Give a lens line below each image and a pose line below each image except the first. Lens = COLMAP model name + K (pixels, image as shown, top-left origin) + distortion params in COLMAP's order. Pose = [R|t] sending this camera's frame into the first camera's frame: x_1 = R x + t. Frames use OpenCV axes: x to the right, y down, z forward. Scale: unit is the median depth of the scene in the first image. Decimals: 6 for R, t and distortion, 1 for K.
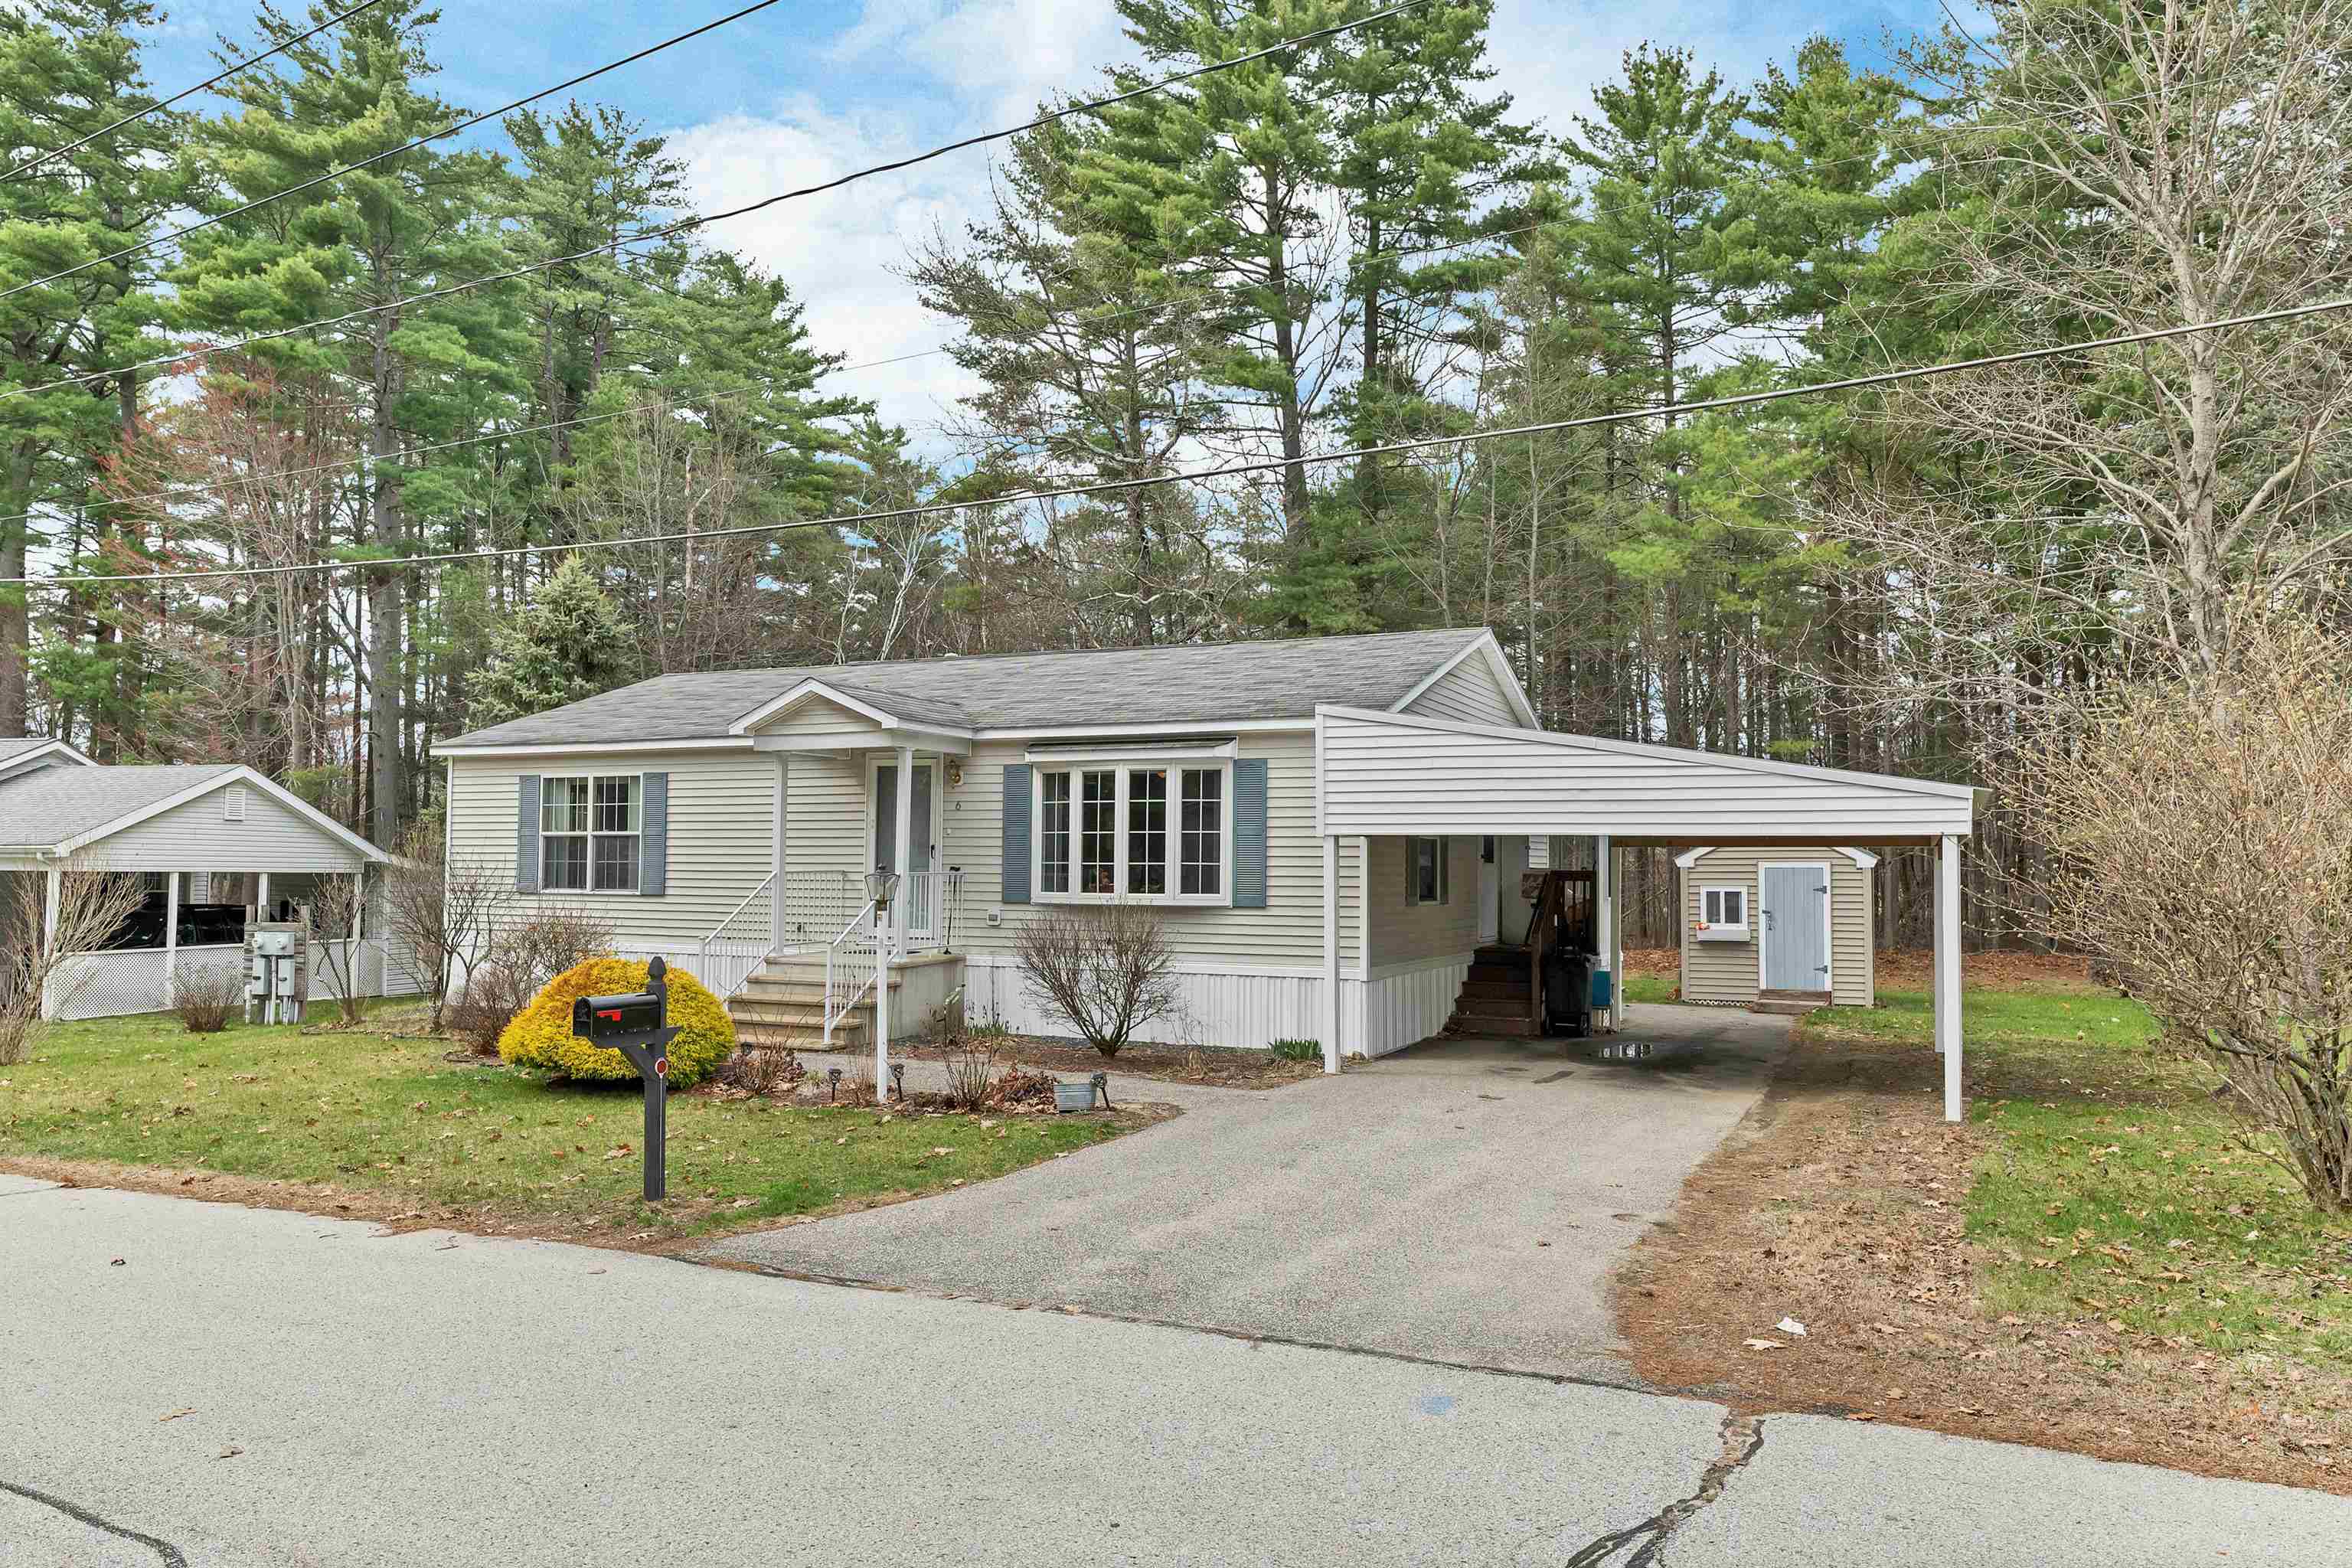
lens RADIAL K [[1586.8, 0, 1176.0], [0, 1586.8, 784.0], [0, 0, 1]] dist [0.025487, -0.062580]
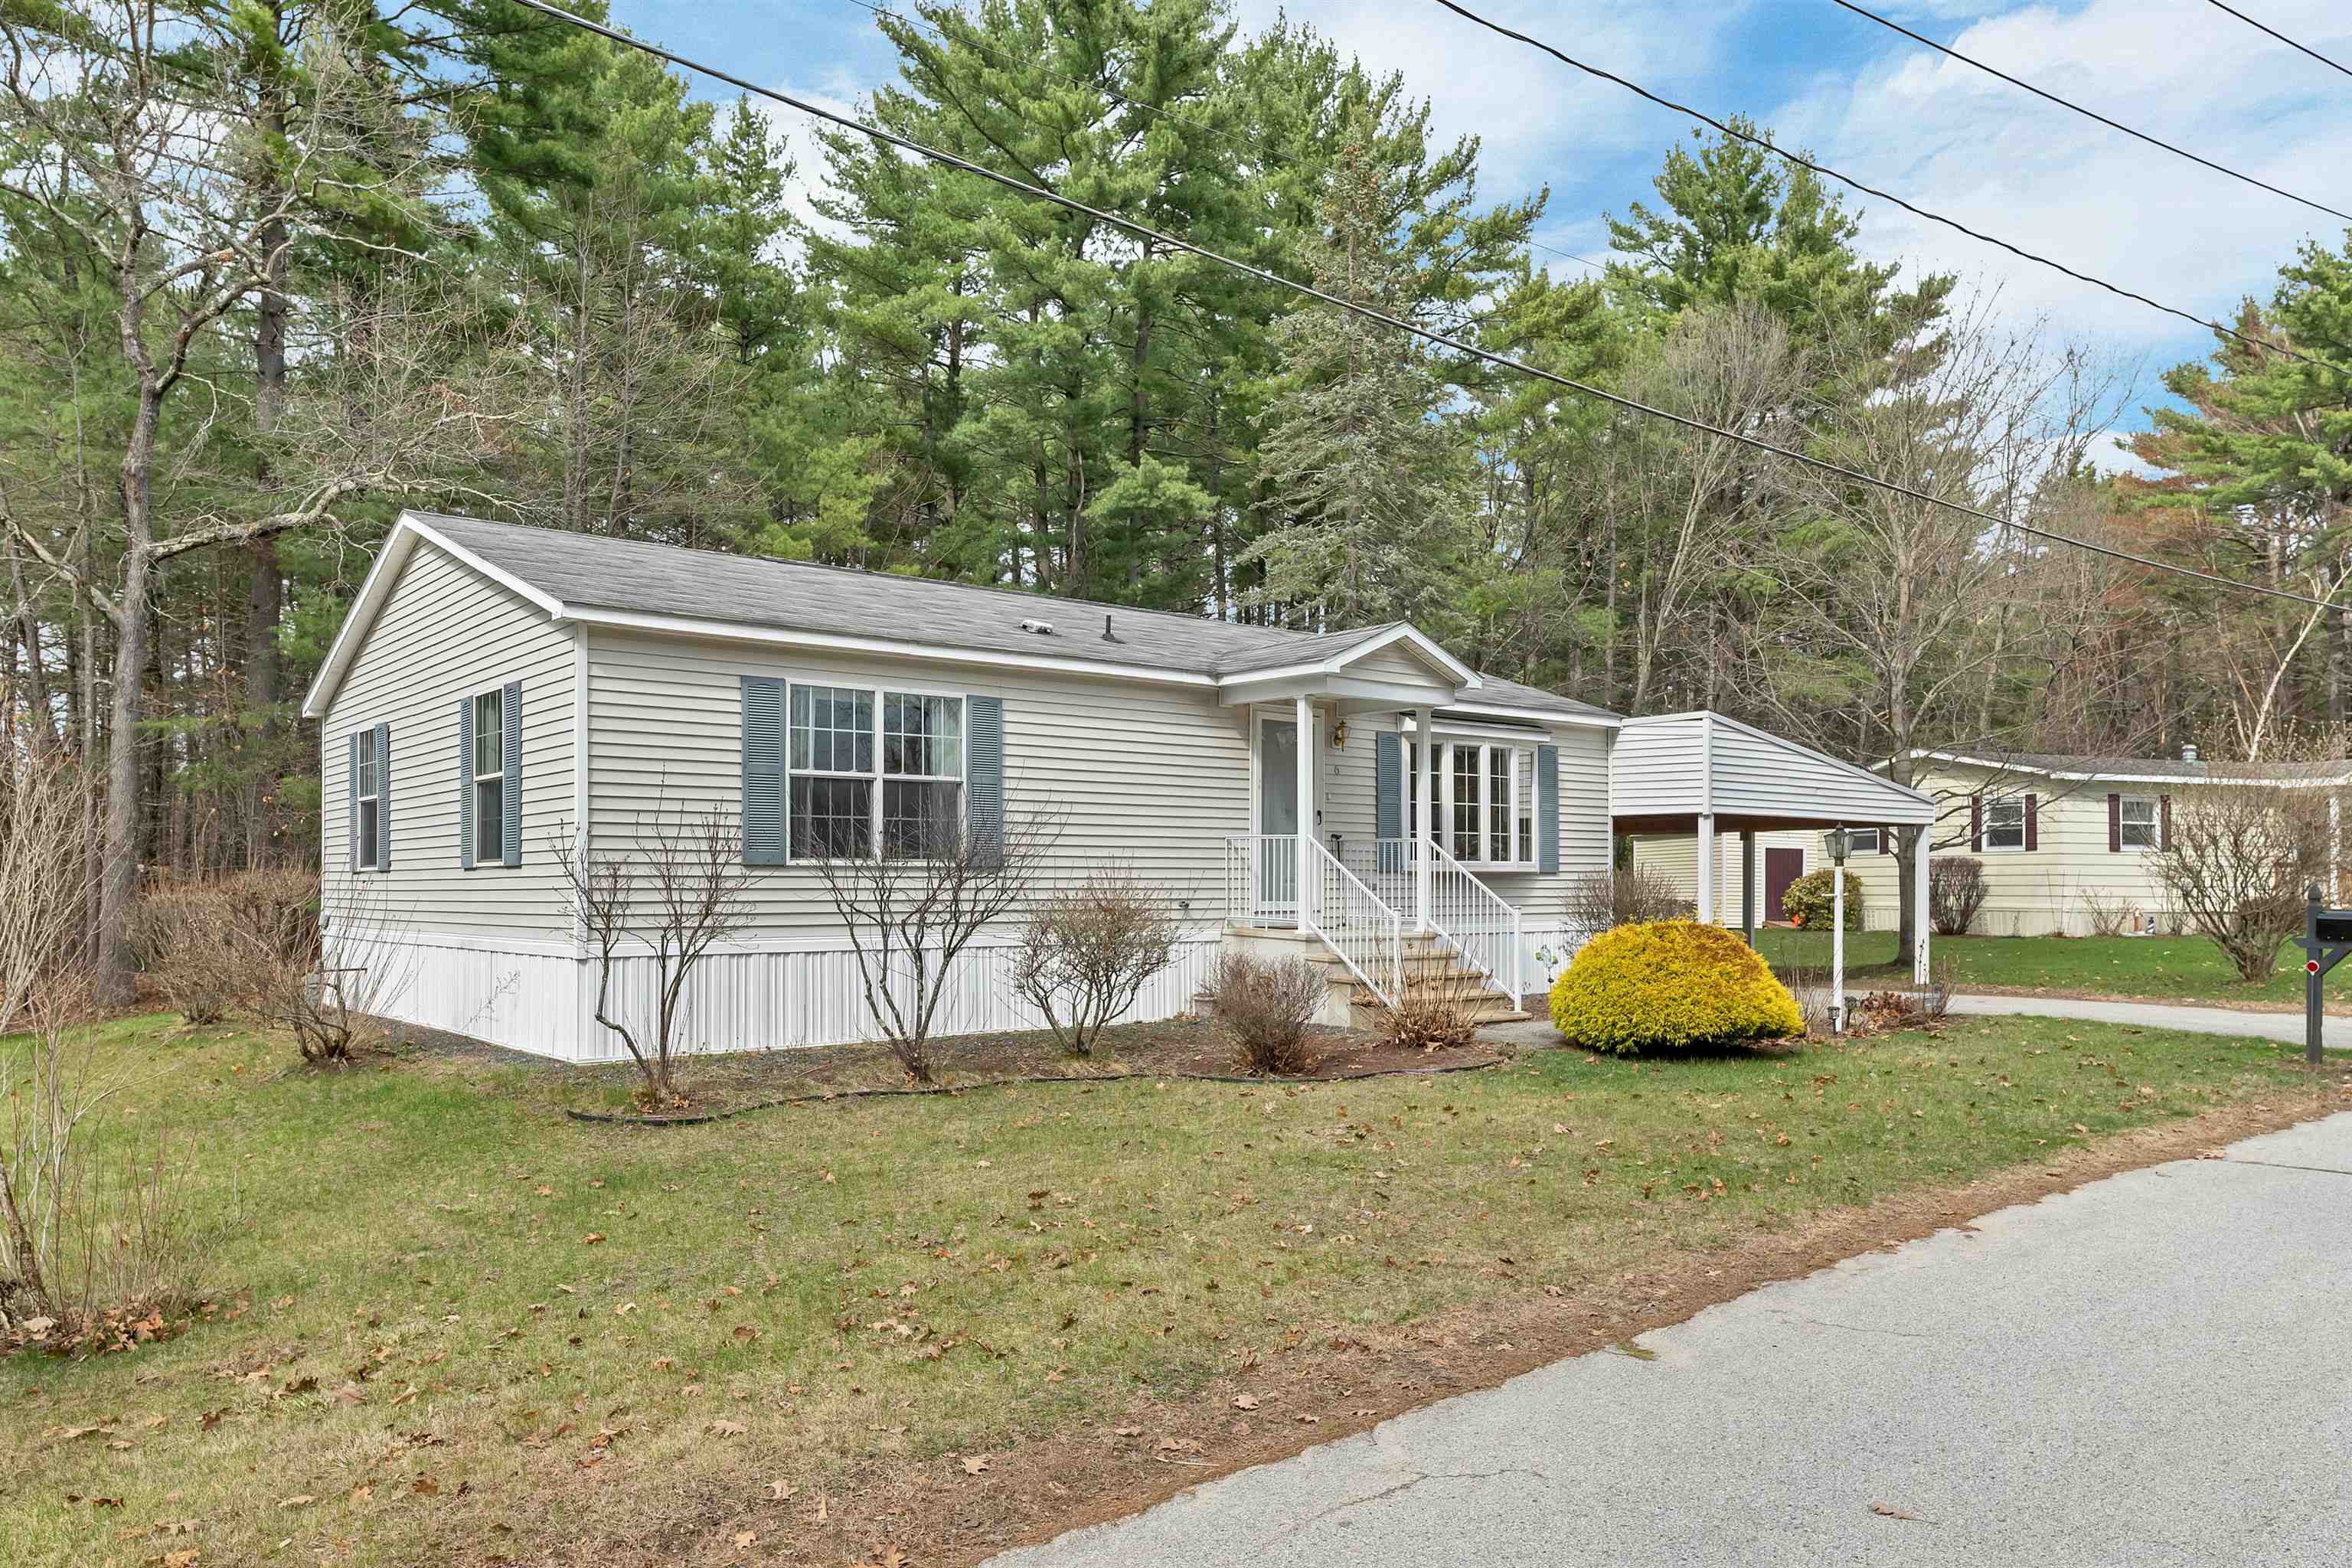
lens RADIAL K [[1582.2, 0, 1170.3], [0, 1582.2, 775.9], [0, 0, 1]] dist [-0.007480, 0.003783]
pose [[0.466330, 0.048081, 0.883303, -1.004809], [-0.051030, 0.998321, -0.027401, 0.048083], [-0.883138, -0.032297, 0.468001, 0.649737]]
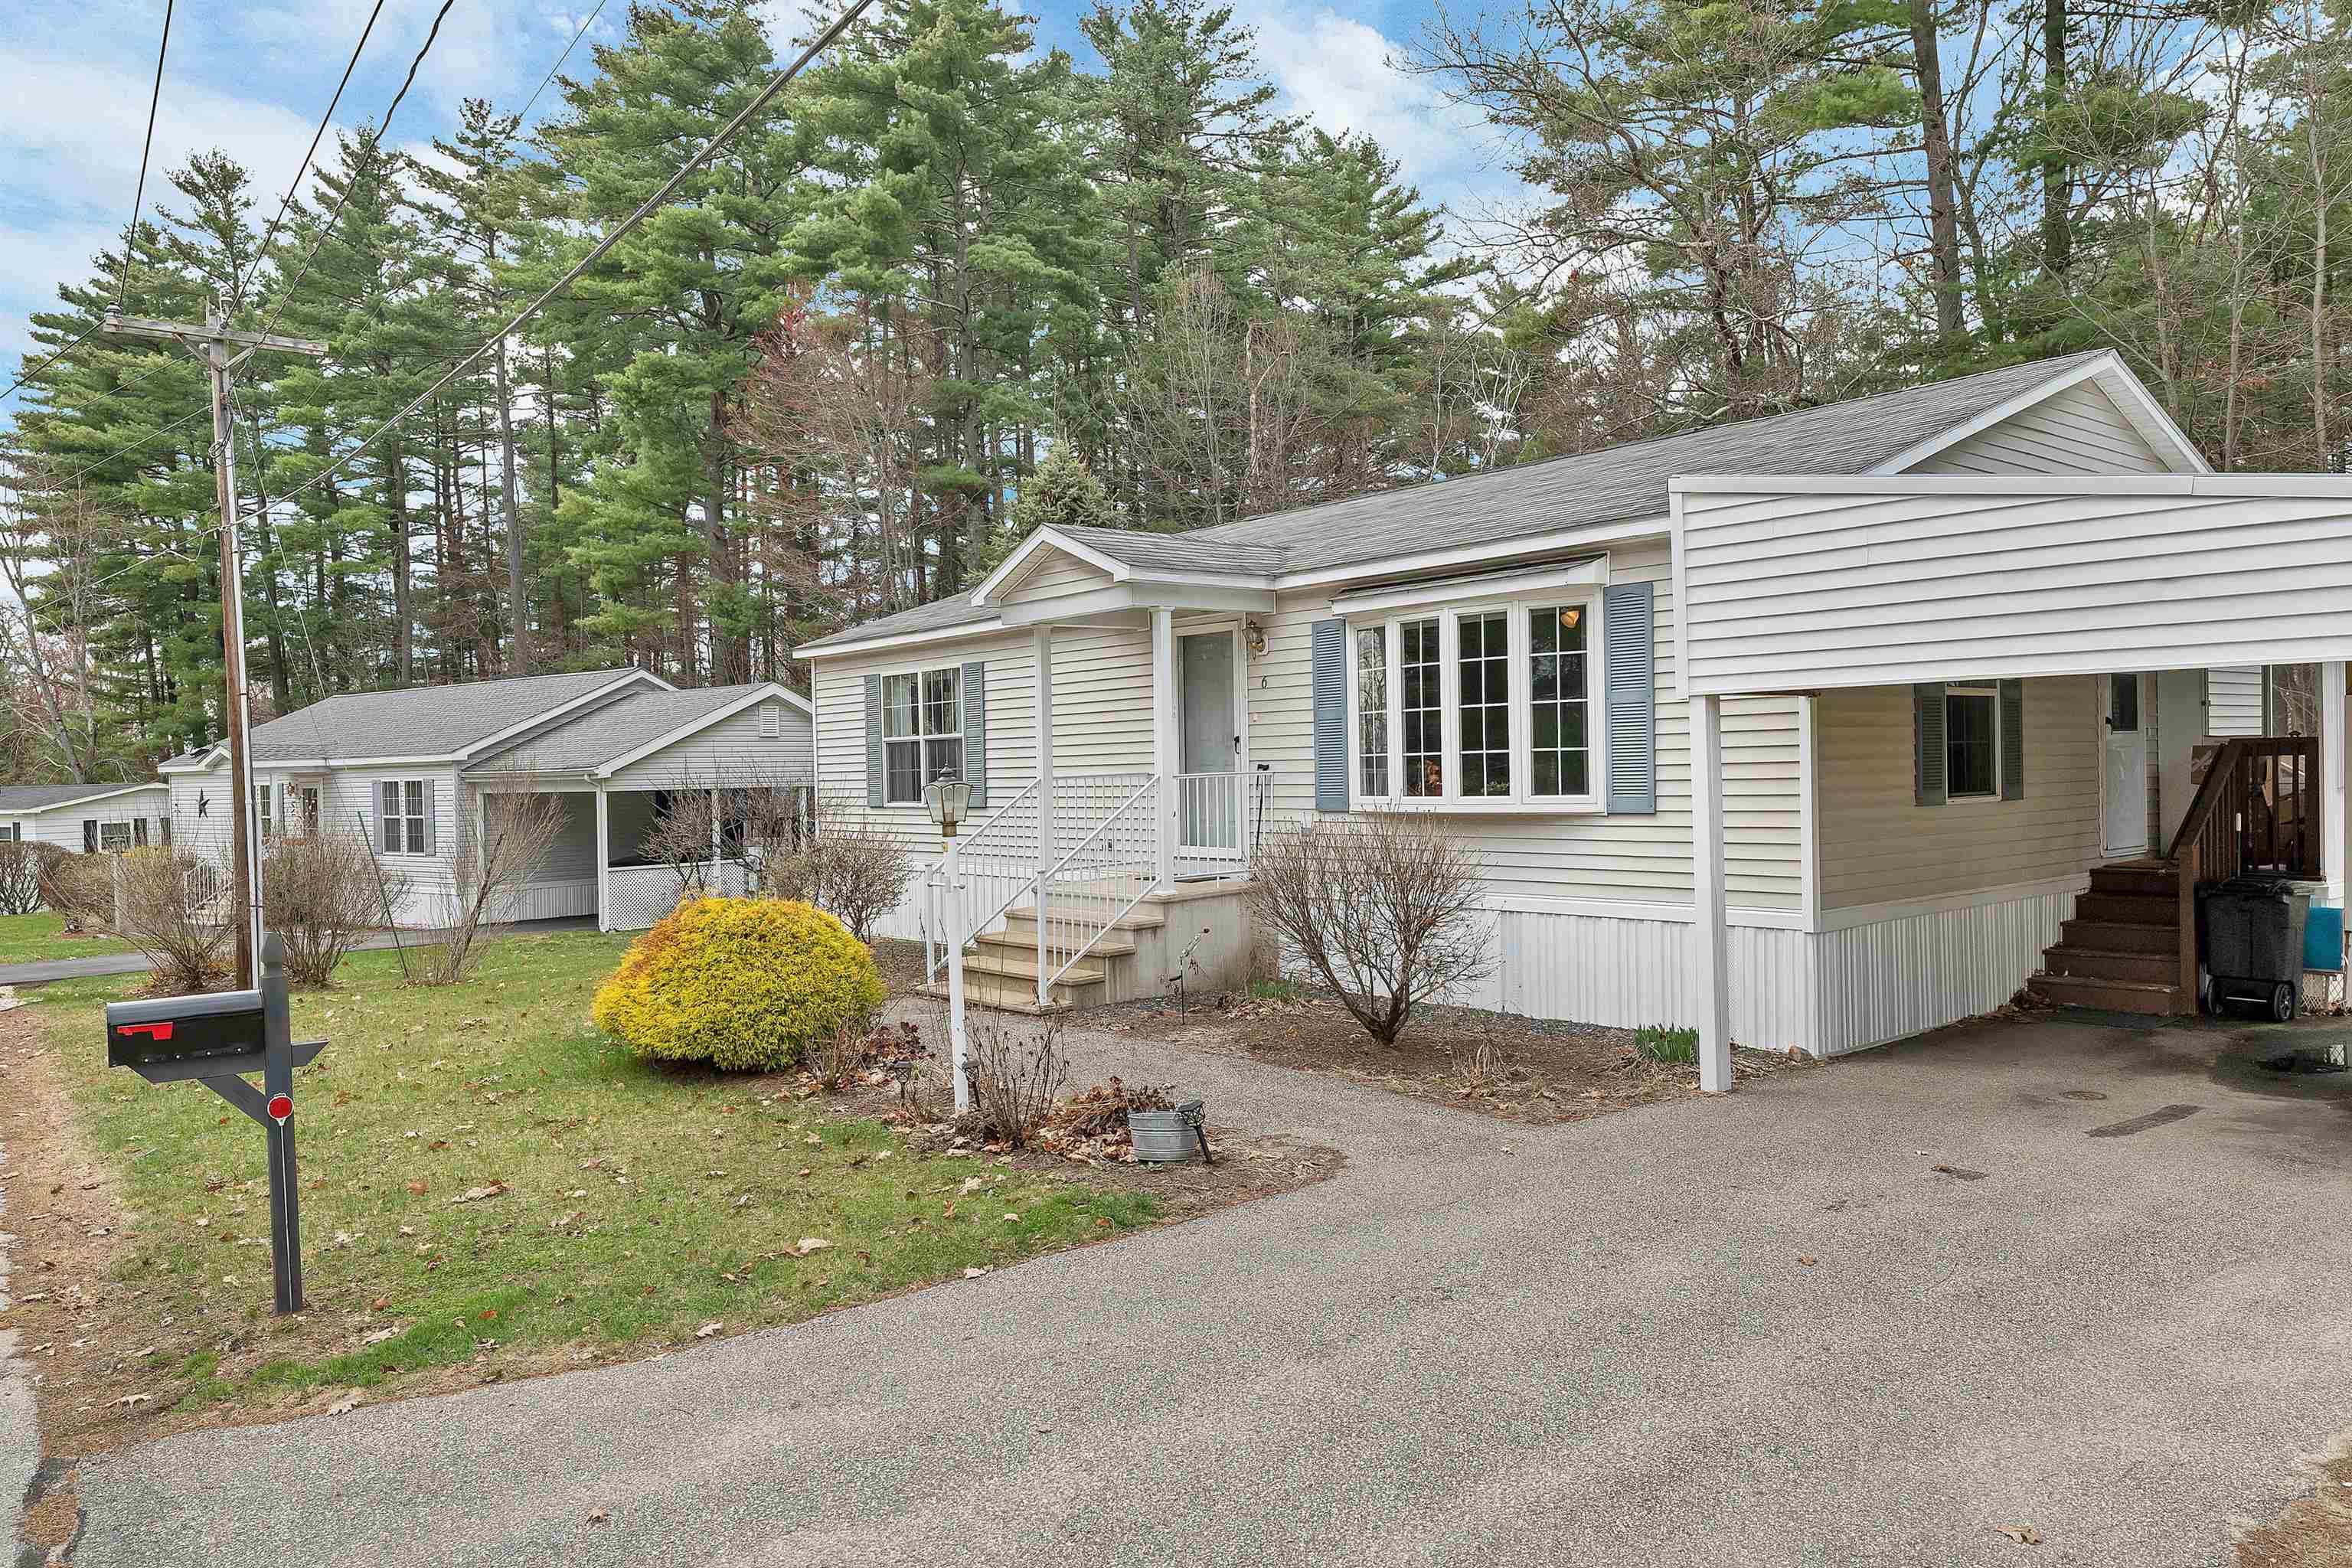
lens RADIAL K [[1582.2, 0, 1170.3], [0, 1582.2, 775.9], [0, 0, 1]] dist [-0.007480, 0.003783]
pose [[0.901214, -0.027427, -0.432505, 0.142425], [0.054683, 0.997215, 0.050706, 0.017500], [0.429910, -0.069348, 0.900205, 0.311028]]
